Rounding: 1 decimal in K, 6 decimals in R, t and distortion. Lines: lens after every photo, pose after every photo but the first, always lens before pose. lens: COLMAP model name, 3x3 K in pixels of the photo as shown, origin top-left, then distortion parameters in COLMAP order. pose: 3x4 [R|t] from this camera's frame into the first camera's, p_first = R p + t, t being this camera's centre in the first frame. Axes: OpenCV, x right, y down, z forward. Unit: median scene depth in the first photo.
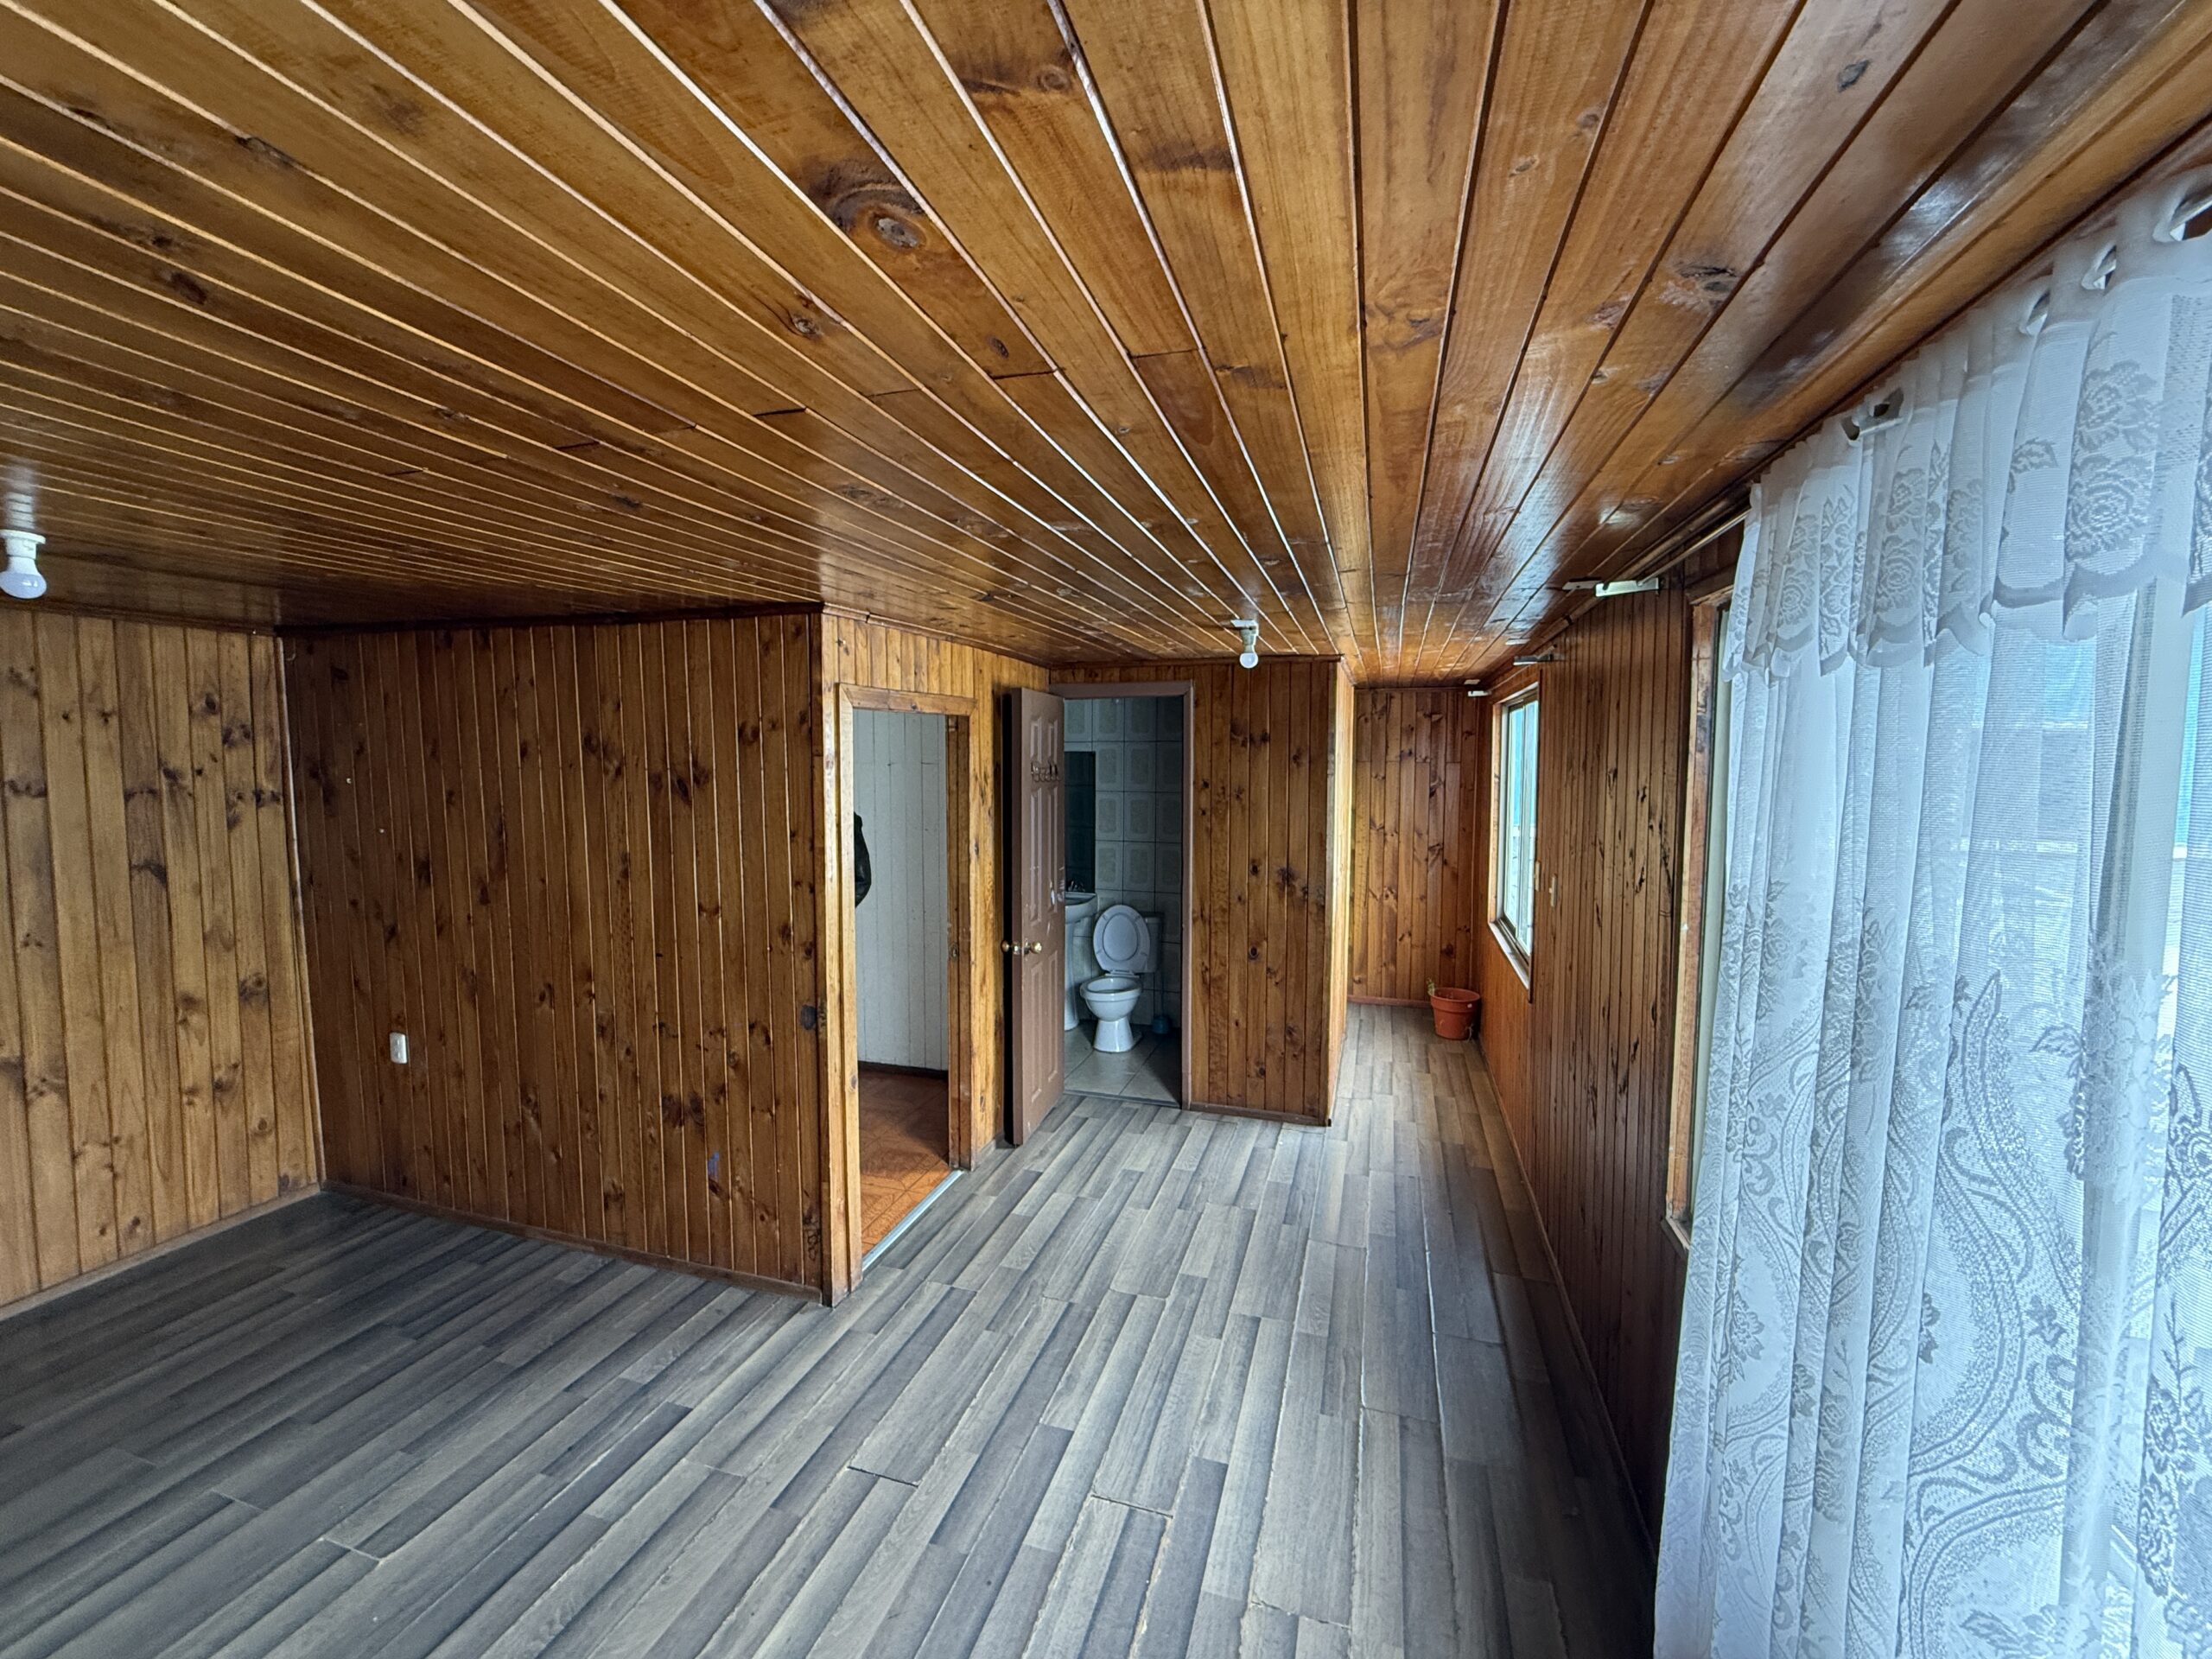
lens RADIAL K [[878.1, 0, 1101.1], [0, 878.1, 827.9], [0, 0, 1]] dist [0.000658, -0.000033]
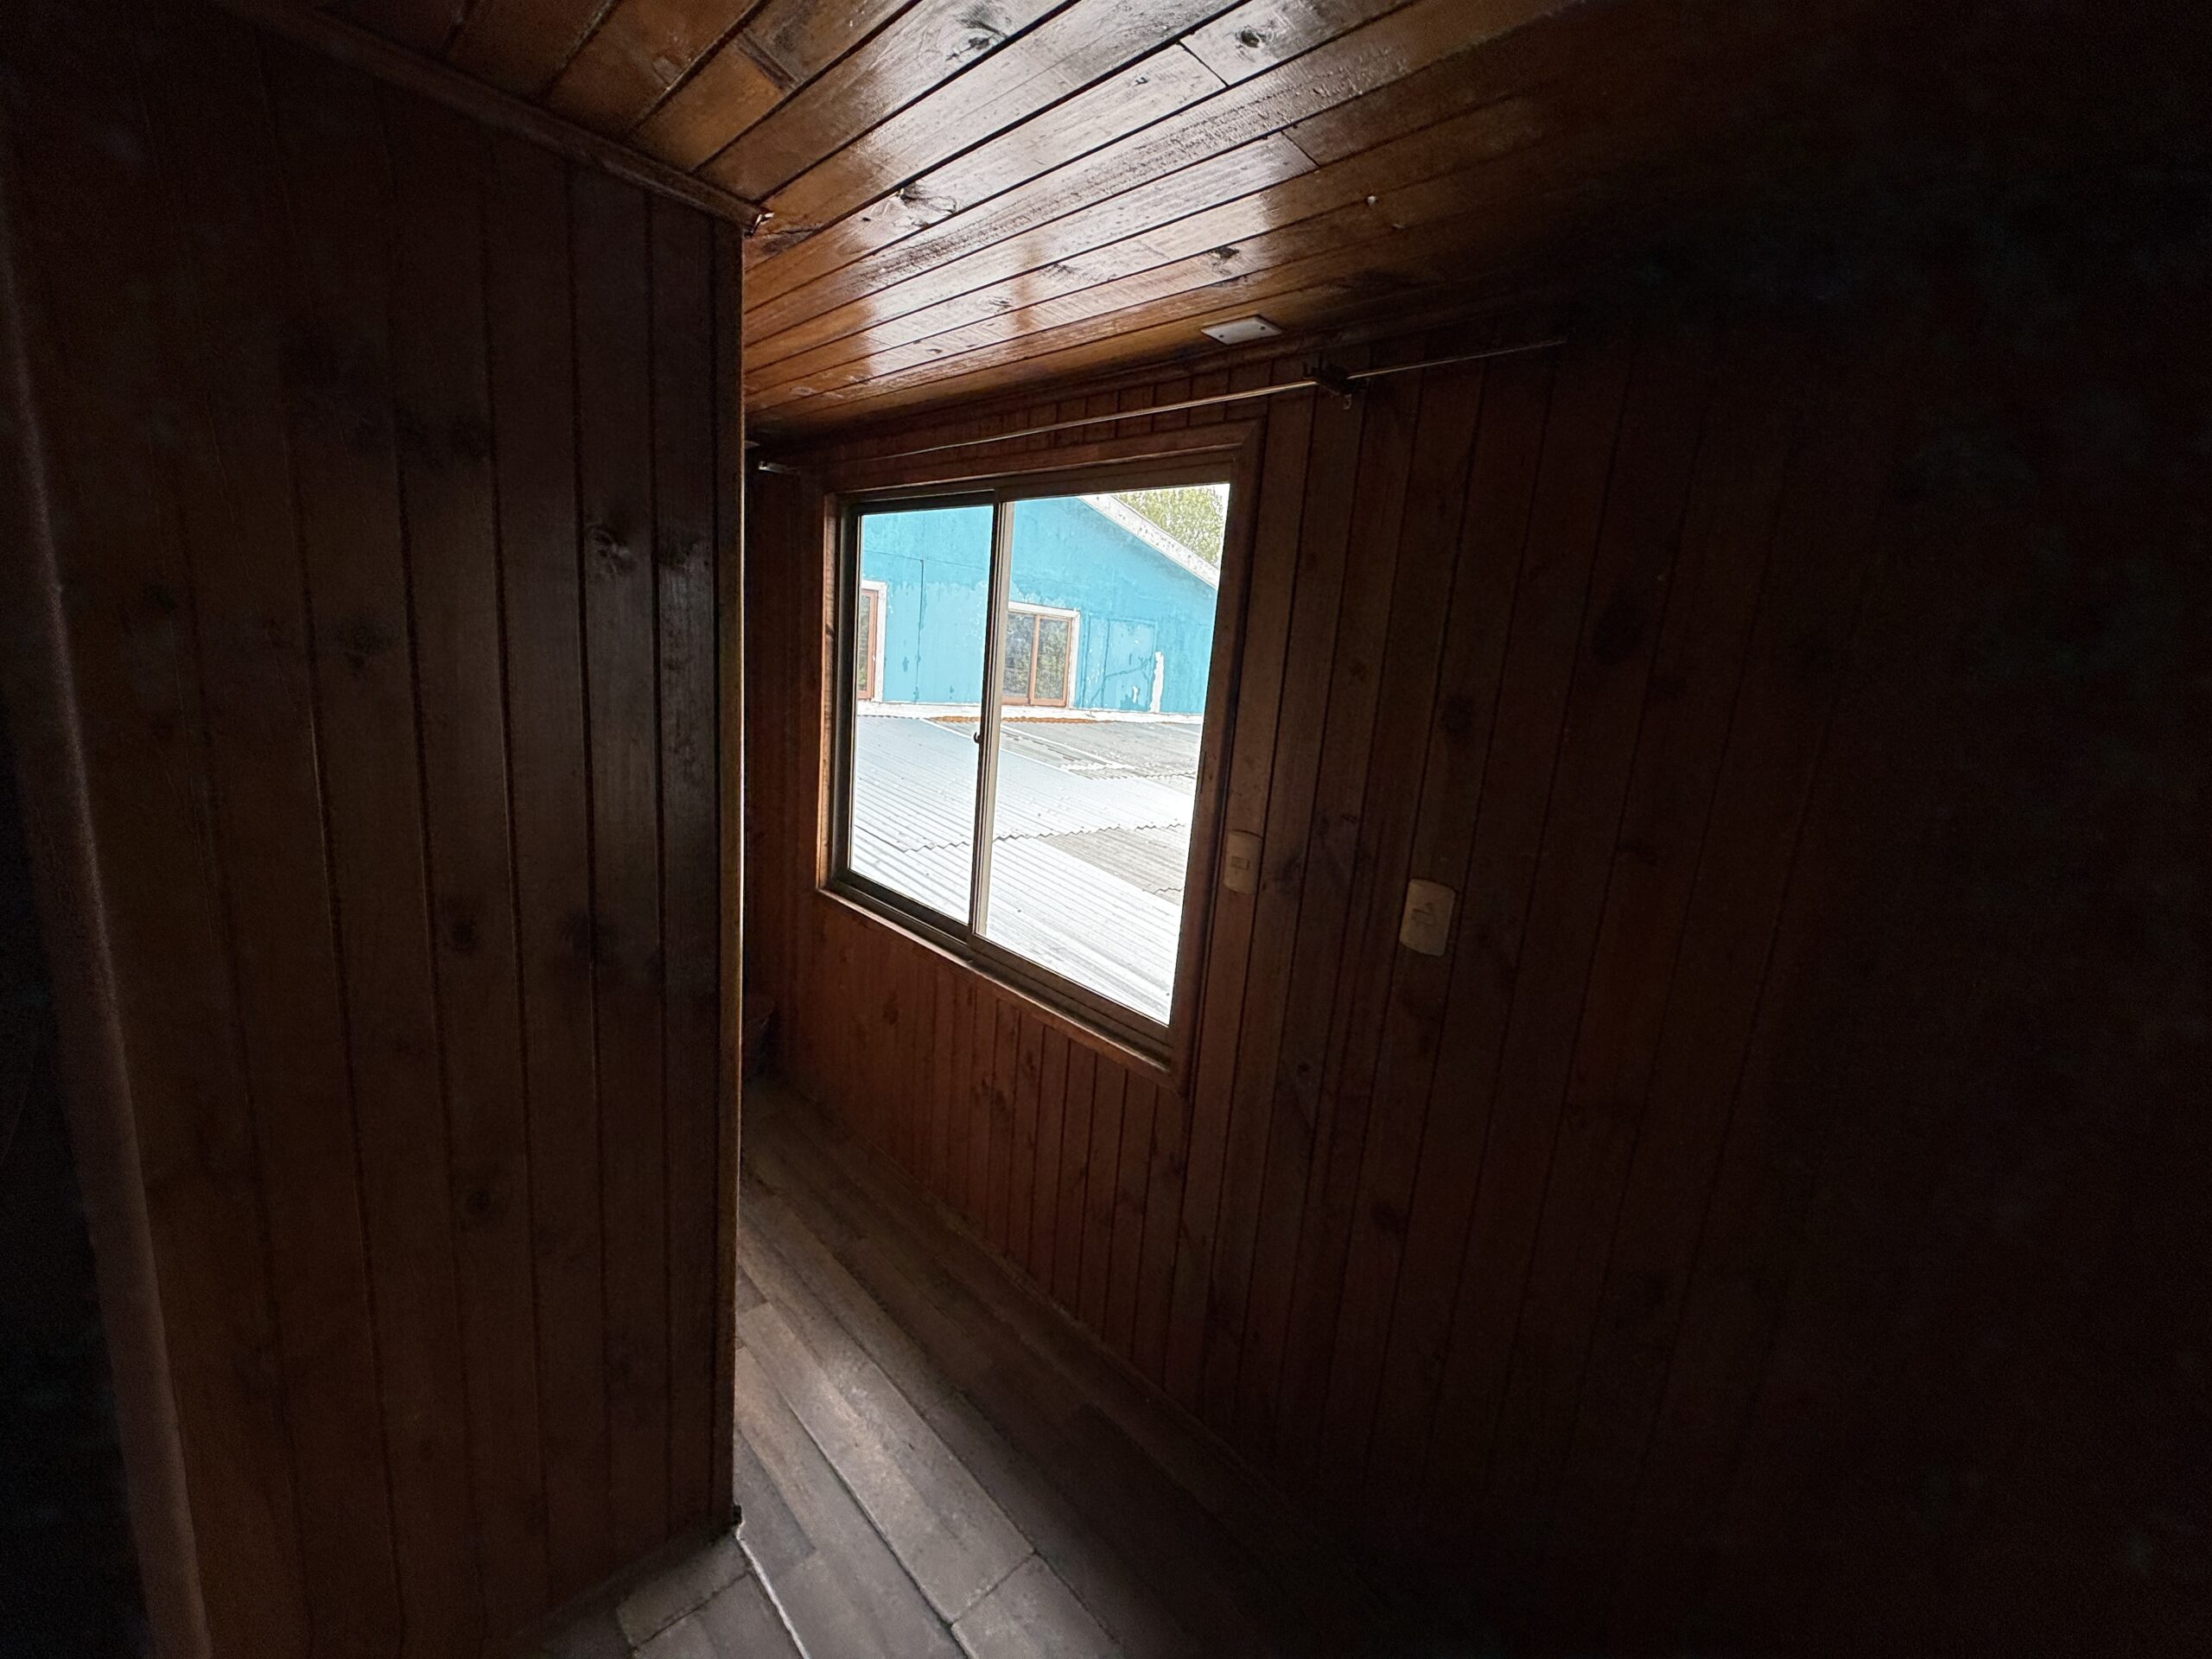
lens RADIAL K [[878.1, 0, 1101.1], [0, 878.1, 827.9], [0, 0, 1]] dist [0.000658, -0.000033]
pose [[0.455544, -0.134262, 0.880030, 0.027094], [-0.022451, 0.986514, 0.162130, -0.034117], [-0.889930, -0.093615, 0.446386, 0.698711]]
